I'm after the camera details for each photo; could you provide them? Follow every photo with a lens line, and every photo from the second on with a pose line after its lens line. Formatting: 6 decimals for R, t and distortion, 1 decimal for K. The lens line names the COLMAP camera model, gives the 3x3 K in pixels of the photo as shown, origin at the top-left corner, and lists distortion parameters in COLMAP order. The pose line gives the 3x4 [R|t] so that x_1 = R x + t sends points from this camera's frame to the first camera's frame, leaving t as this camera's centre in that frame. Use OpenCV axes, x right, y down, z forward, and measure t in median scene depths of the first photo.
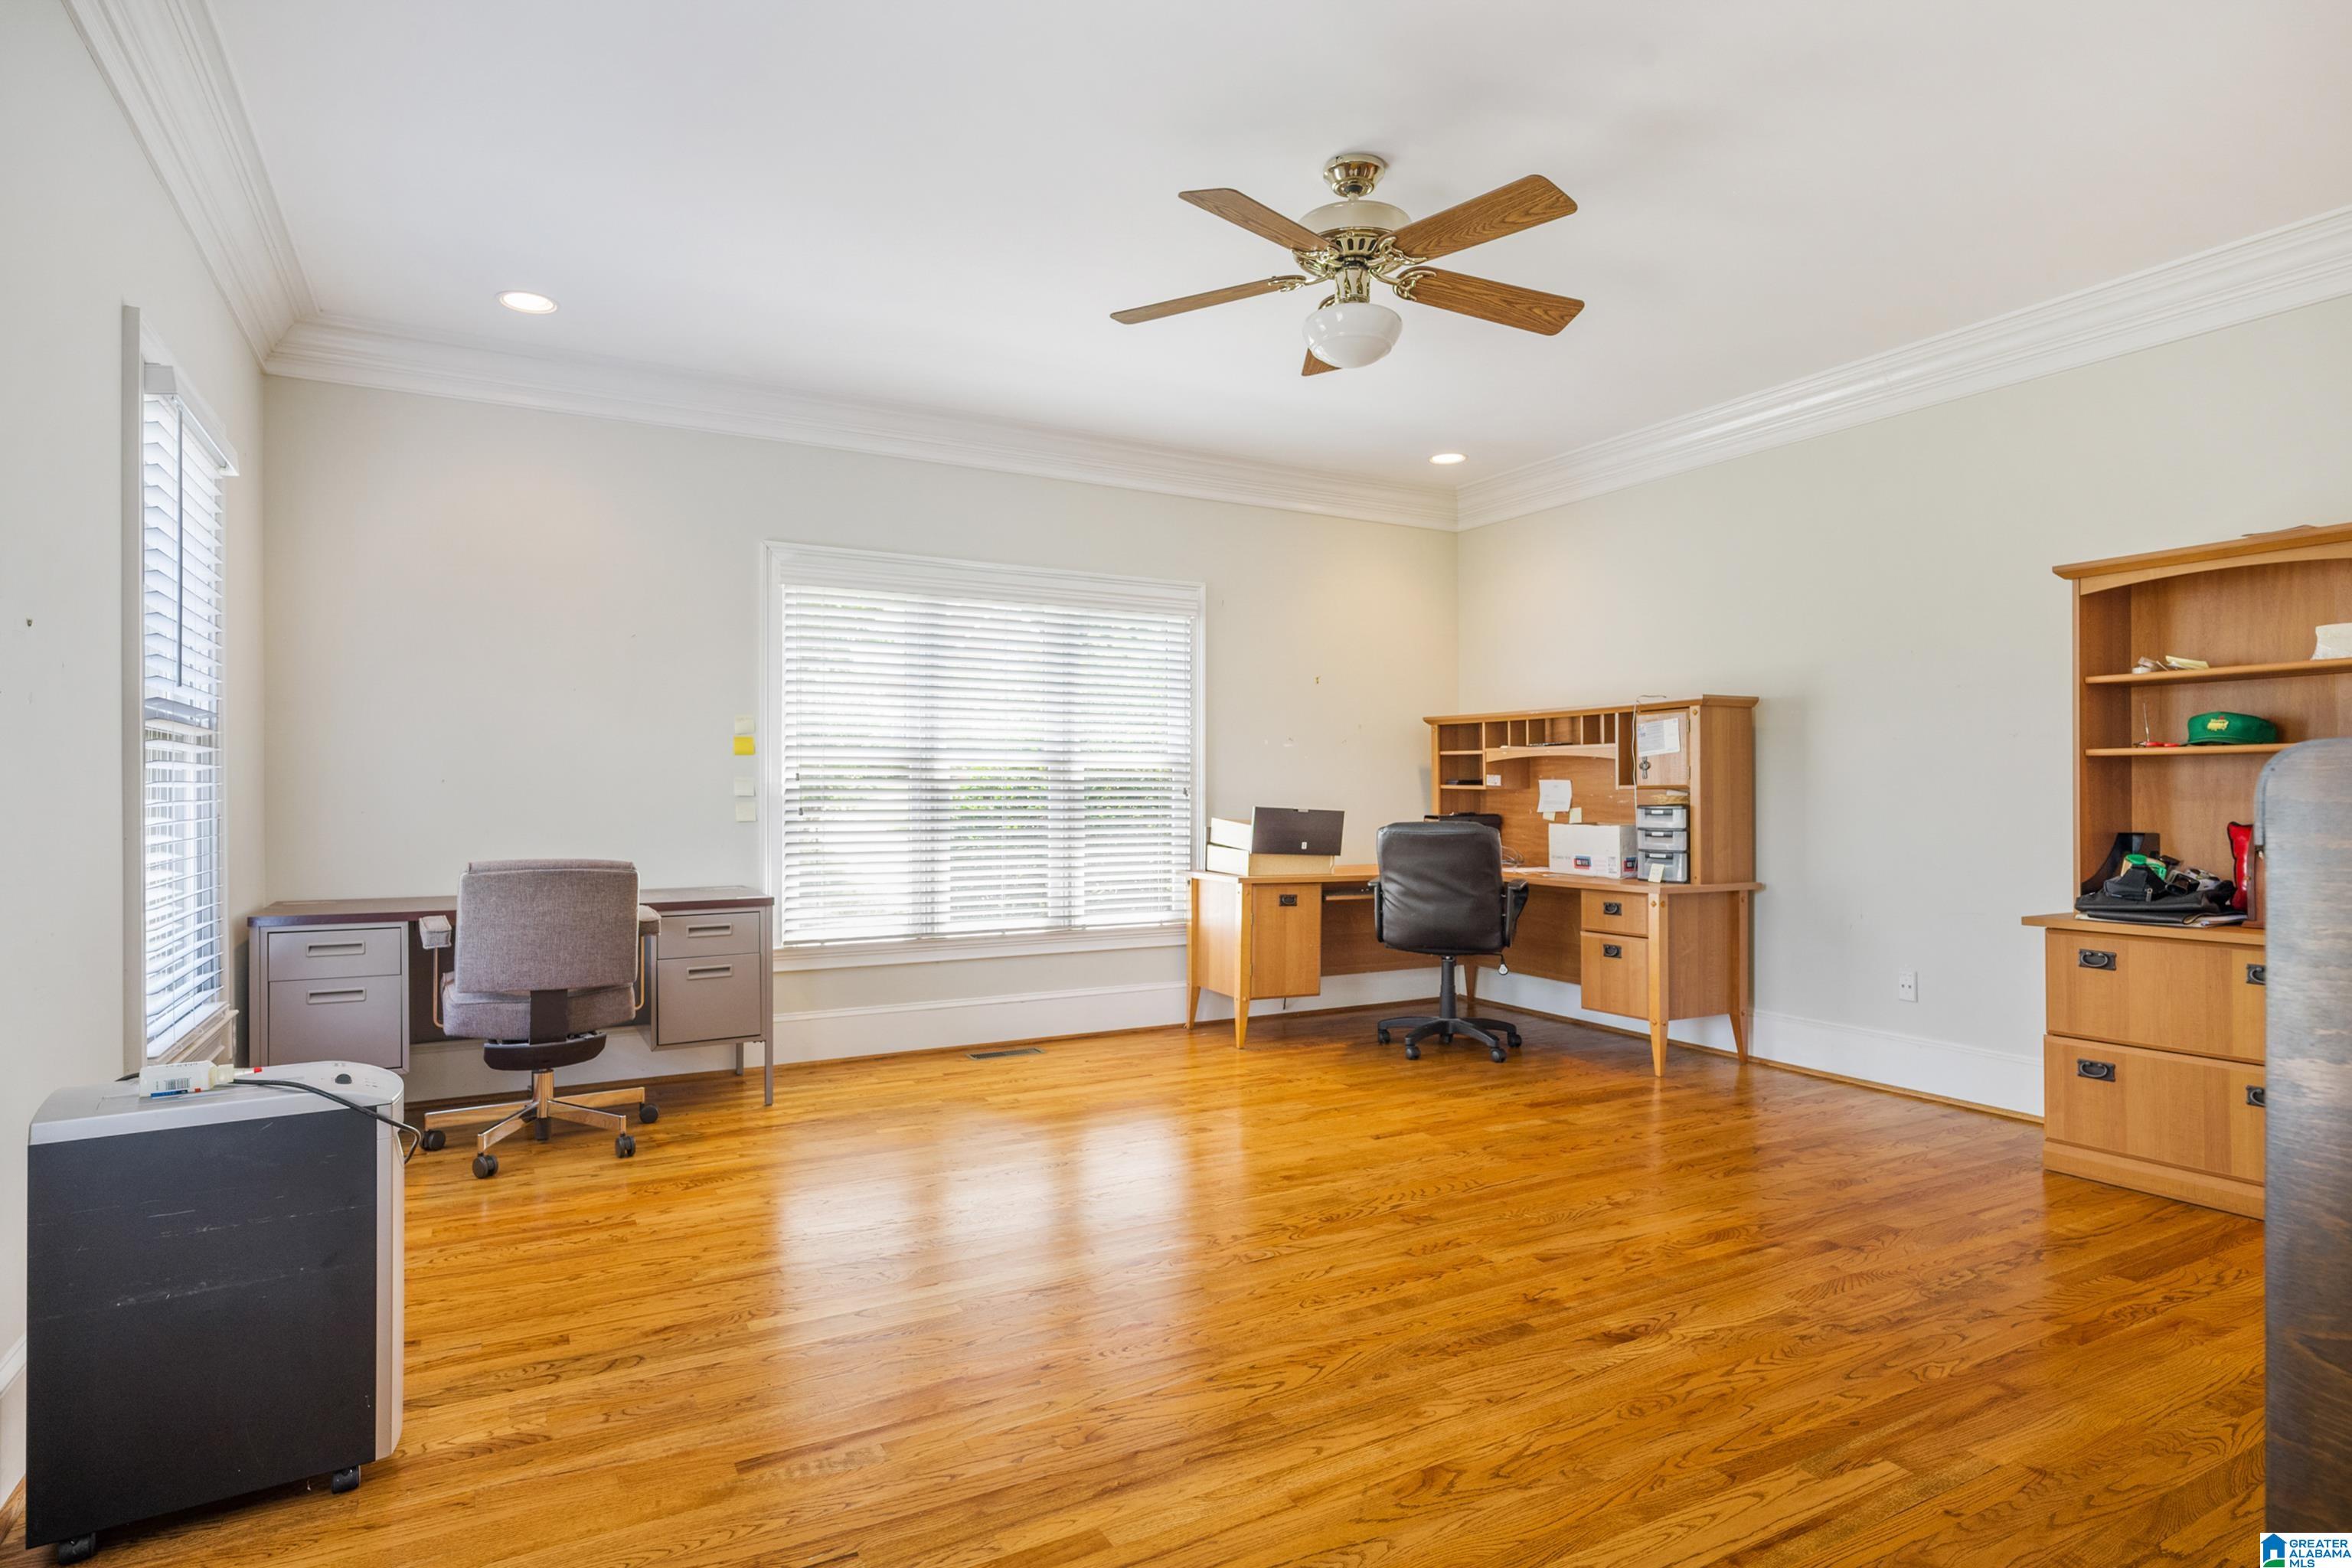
lens RADIAL K [[1267.6, 0, 1186.0], [0, 1267.6, 780.6], [0, 0, 1]] dist [-0.002652, -0.000372]
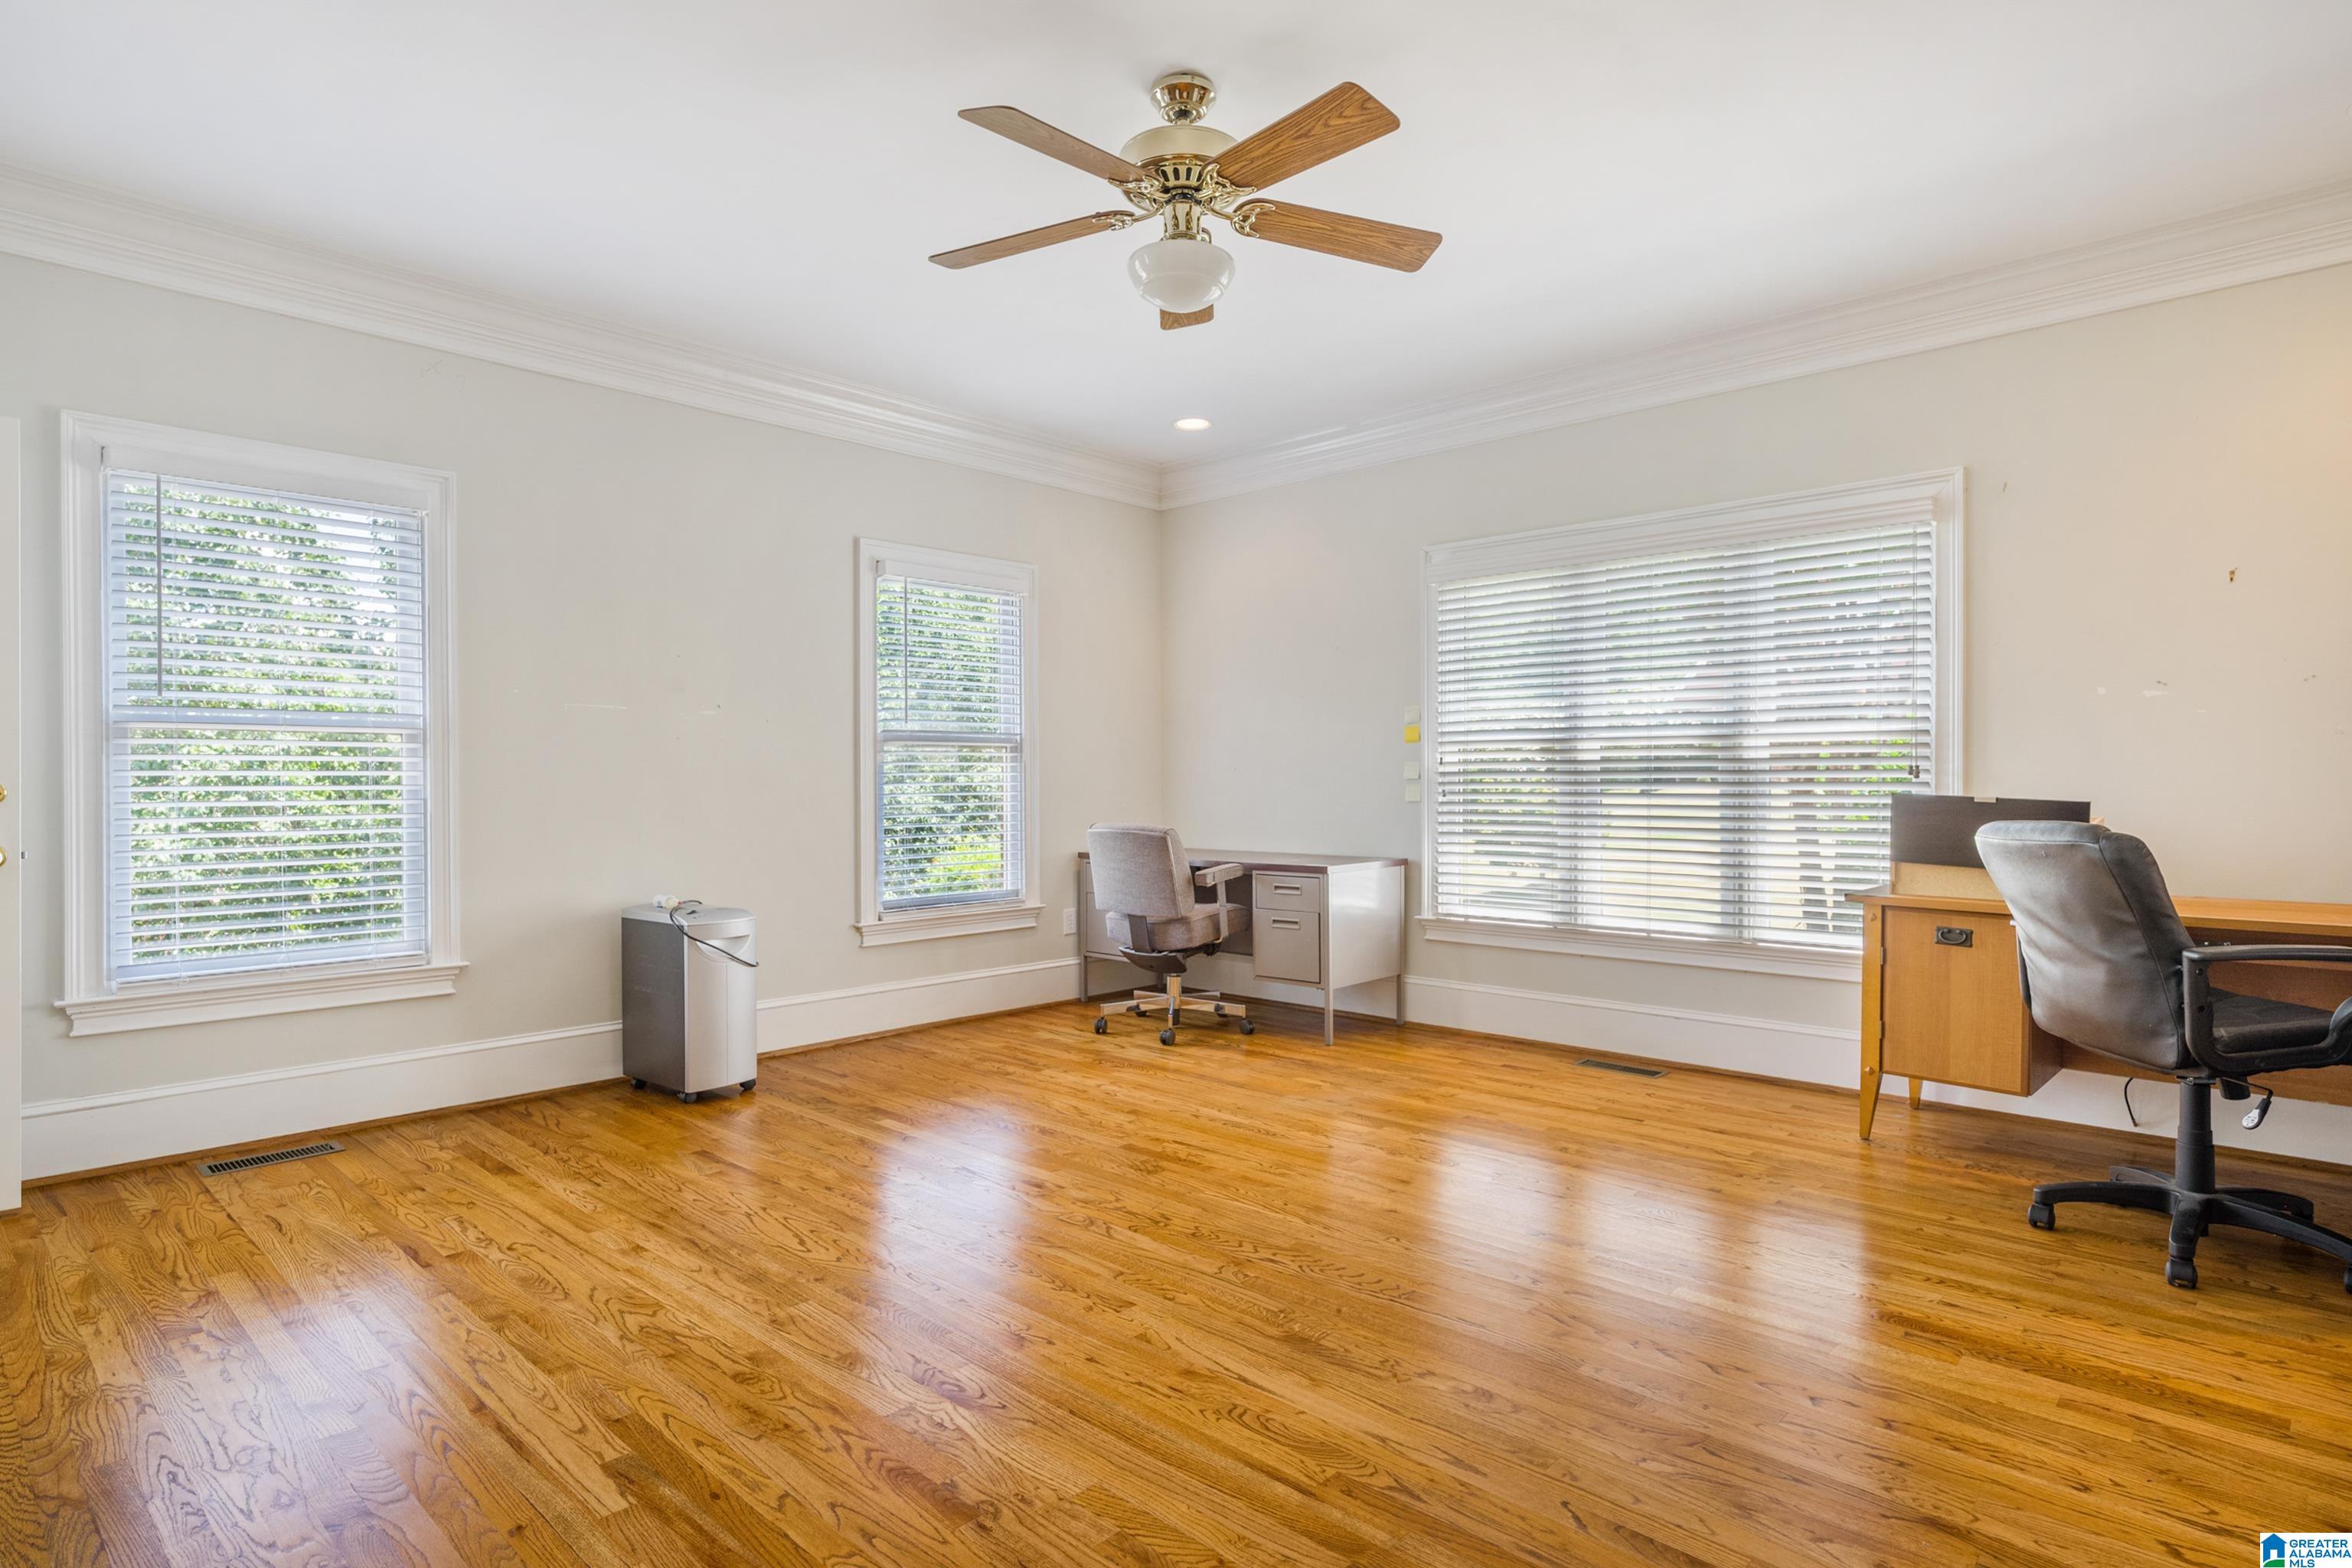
lens RADIAL K [[1267.6, 0, 1189.8], [0, 1267.6, 791.2], [0, 0, 1]] dist [-0.002652, -0.000372]
pose [[0.289111, 0.008342, -0.957259, 0.664236], [0.014490, 0.999809, 0.013089, 0.005436], [0.957186, -0.017655, 0.288935, 0.486481]]
